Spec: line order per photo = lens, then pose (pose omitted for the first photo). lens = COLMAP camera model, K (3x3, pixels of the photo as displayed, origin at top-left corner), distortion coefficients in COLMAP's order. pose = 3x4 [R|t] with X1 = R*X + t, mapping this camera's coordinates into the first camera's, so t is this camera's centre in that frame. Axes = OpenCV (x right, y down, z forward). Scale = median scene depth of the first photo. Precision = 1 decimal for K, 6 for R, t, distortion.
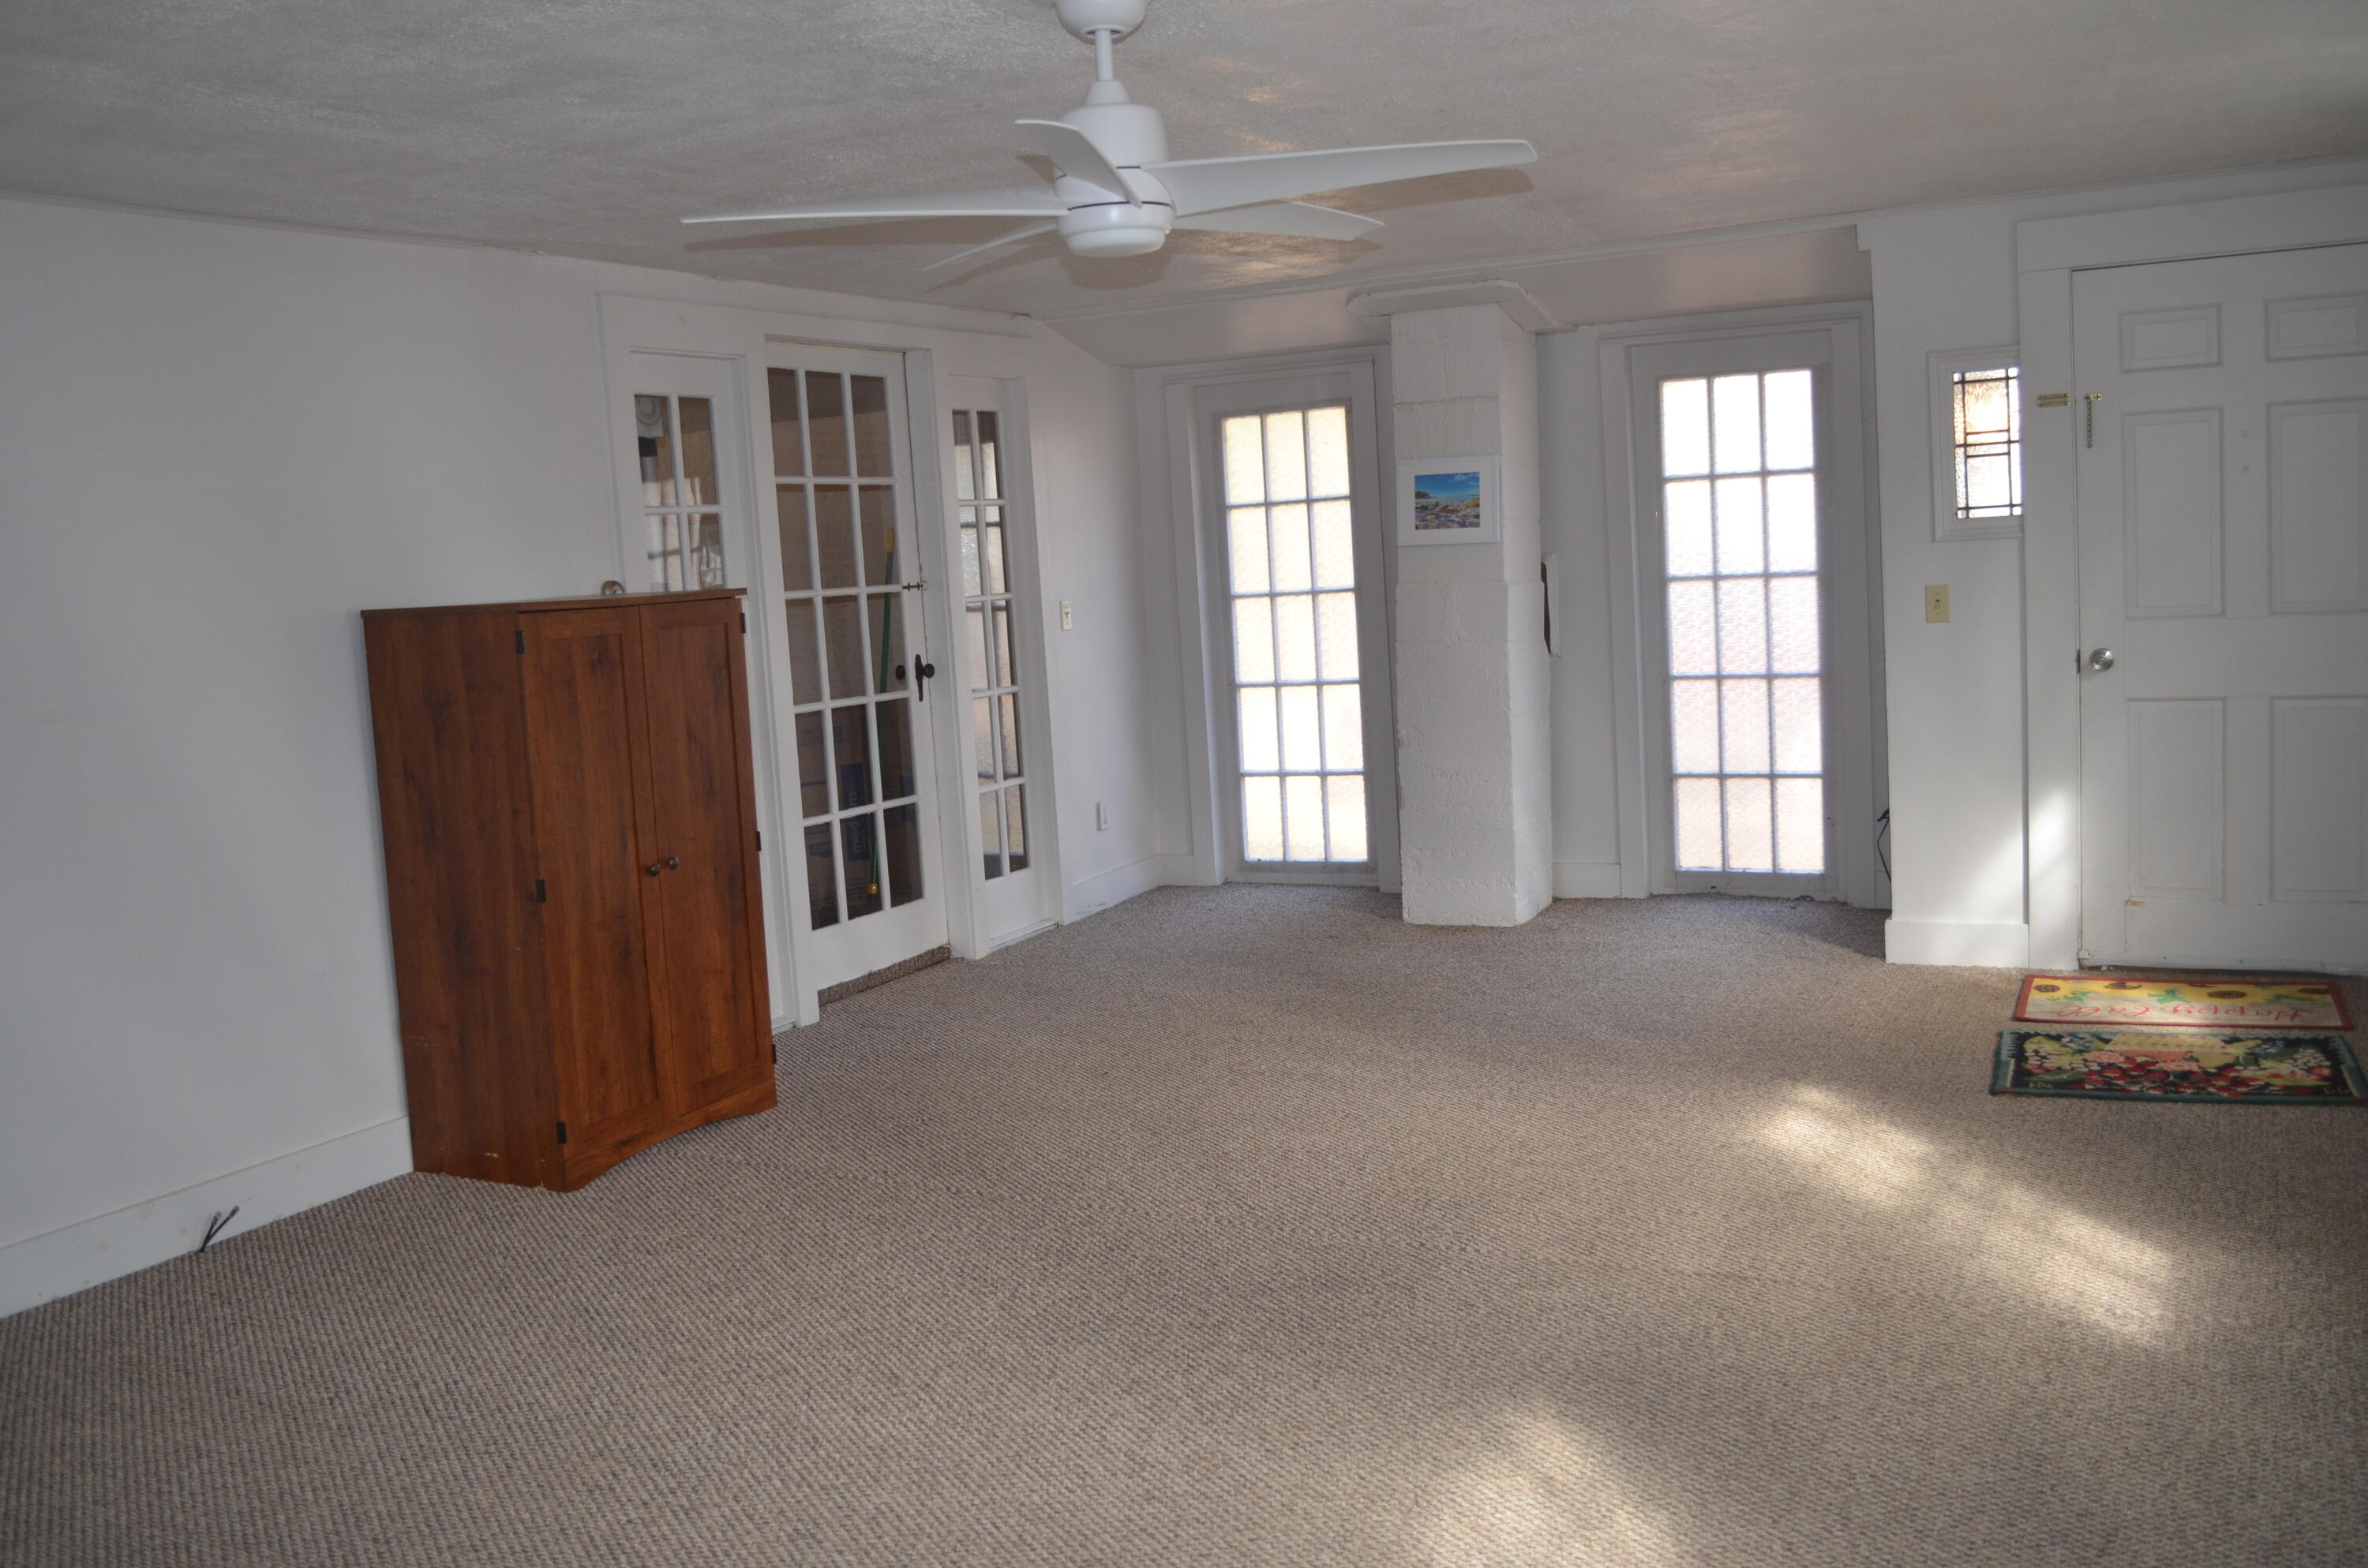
lens RADIAL K [[1978.9, 0, 1184.0], [0, 1978.9, 784.0], [0, 0, 1]] dist [-0.068281, 0.000852]
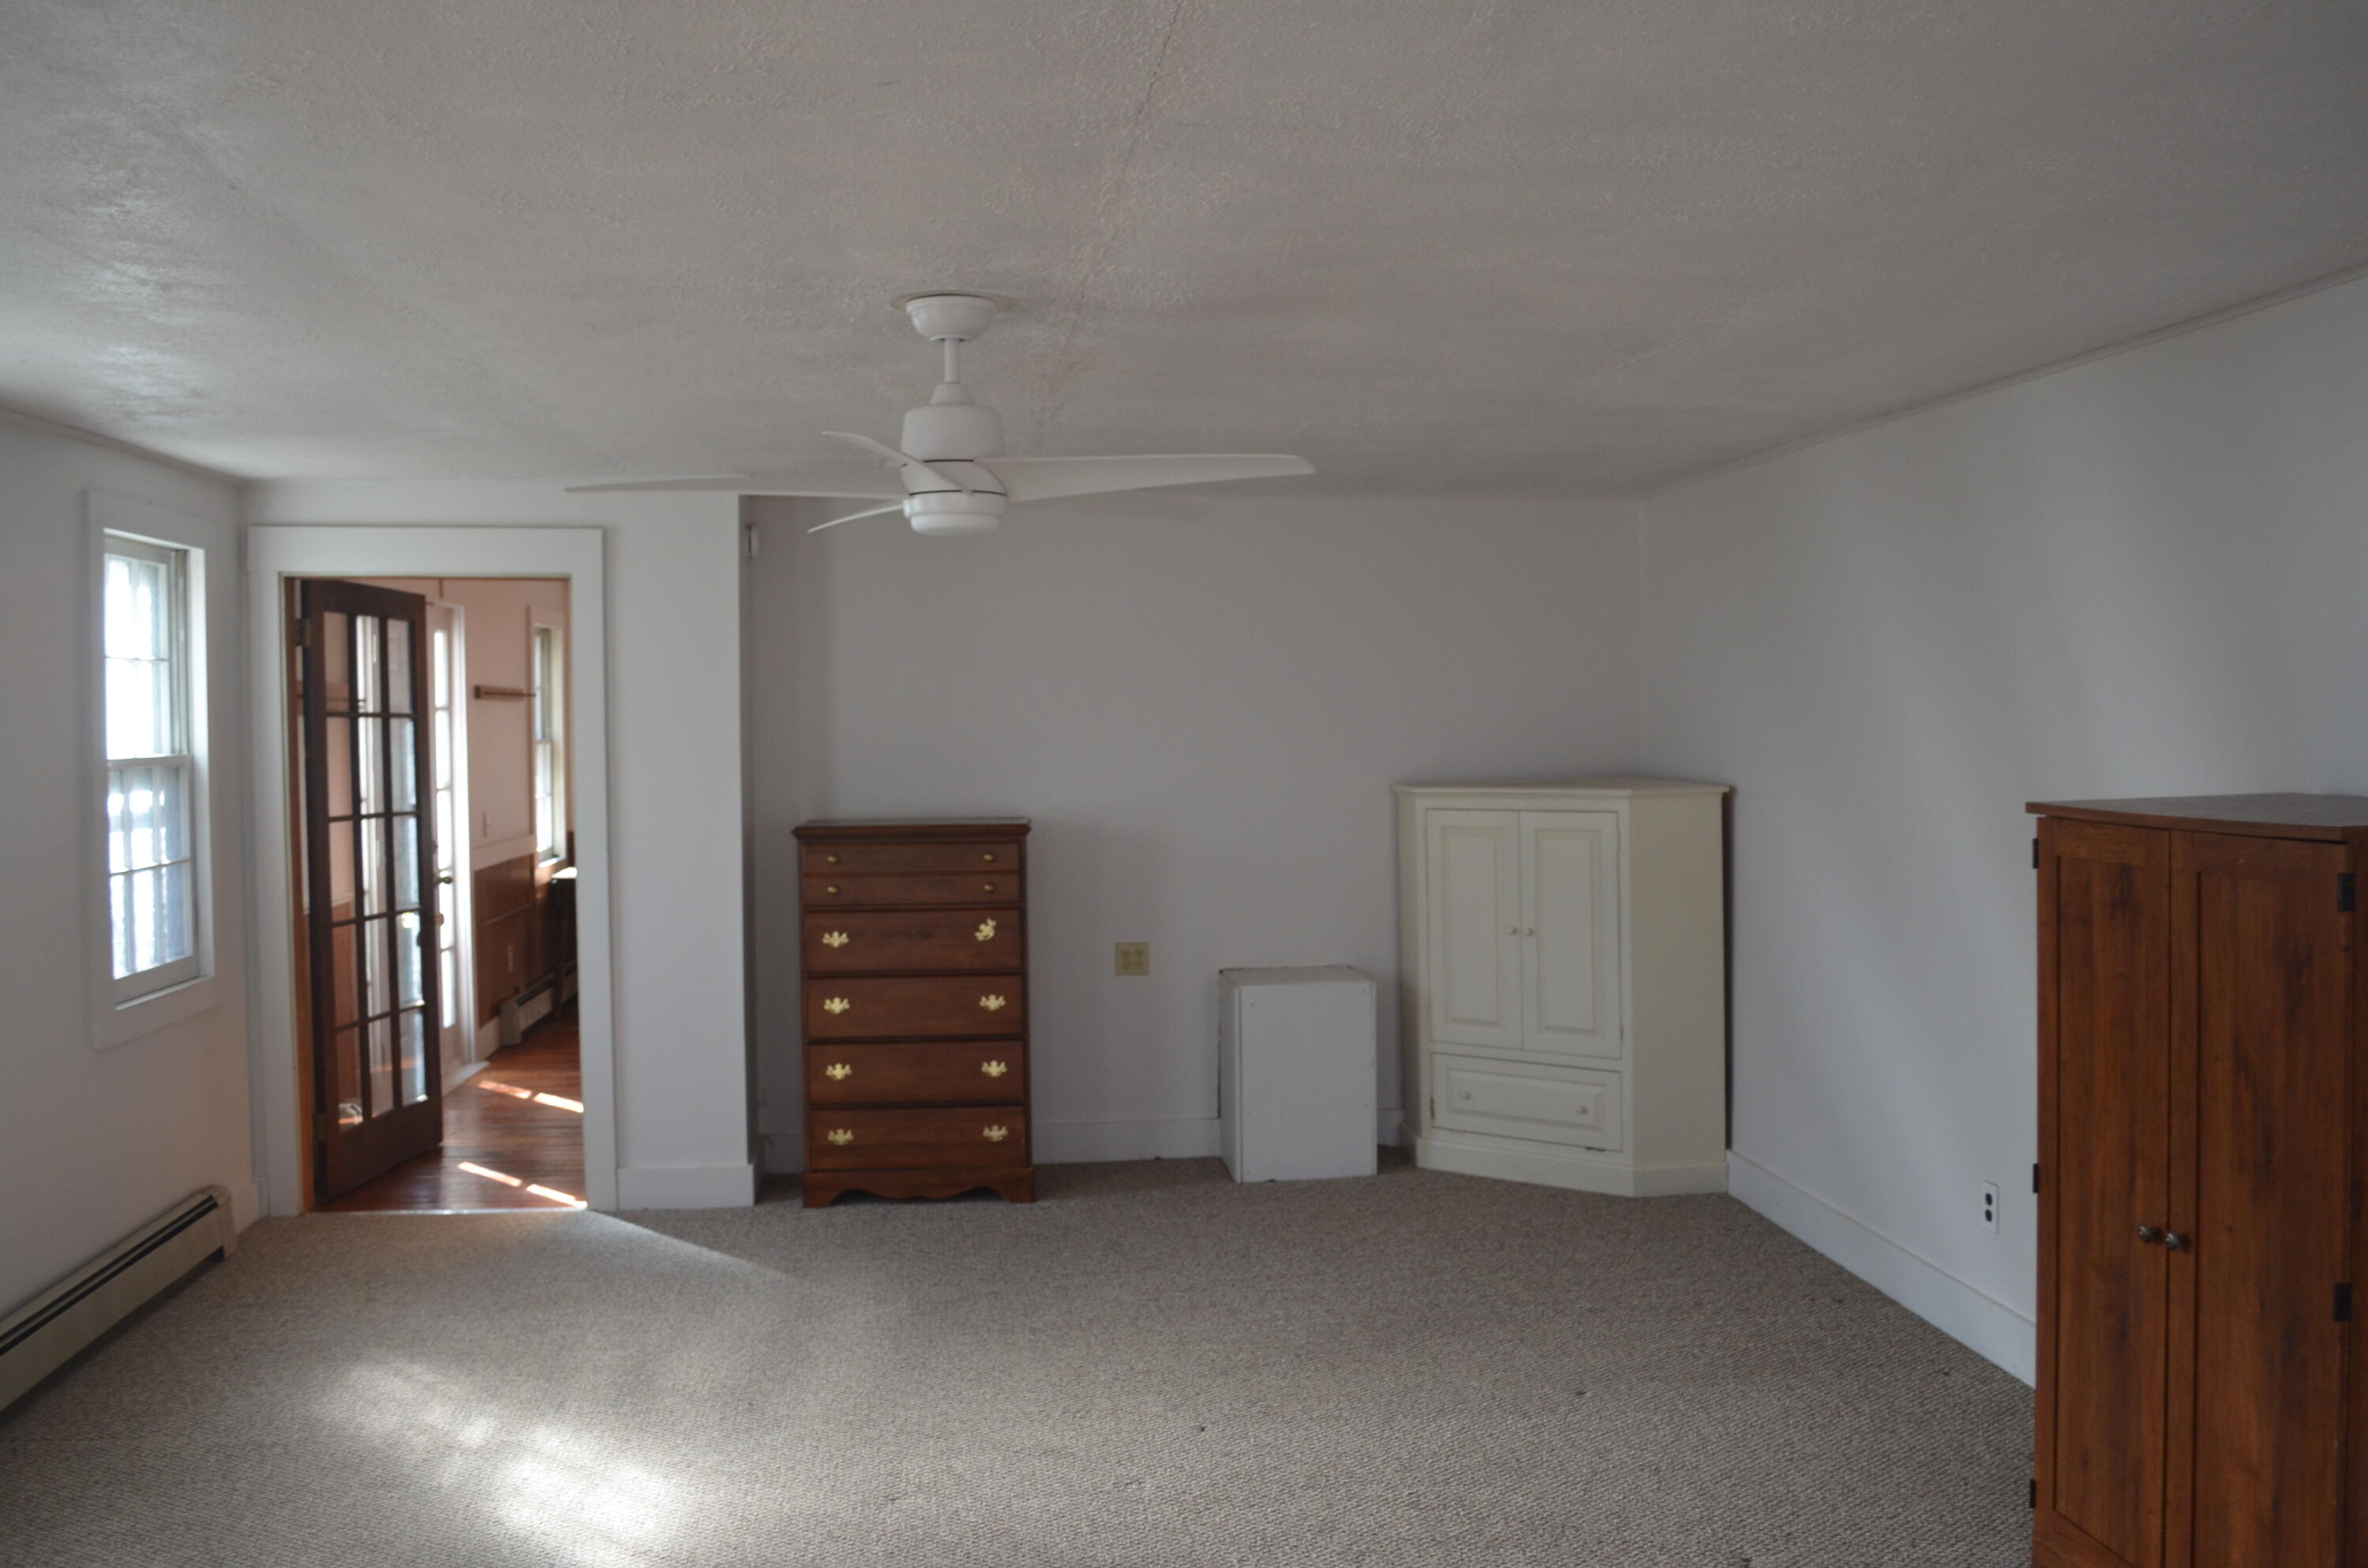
lens RADIAL K [[1978.9, 0, 1184.0], [0, 1978.9, 784.0], [0, 0, 1]] dist [-0.068281, 0.000852]
pose [[-0.808862, 0.095325, -0.580220, 0.353698], [0.000420, 0.986865, 0.161547, -0.211816], [0.587998, 0.130425, -0.798278, 1.340971]]
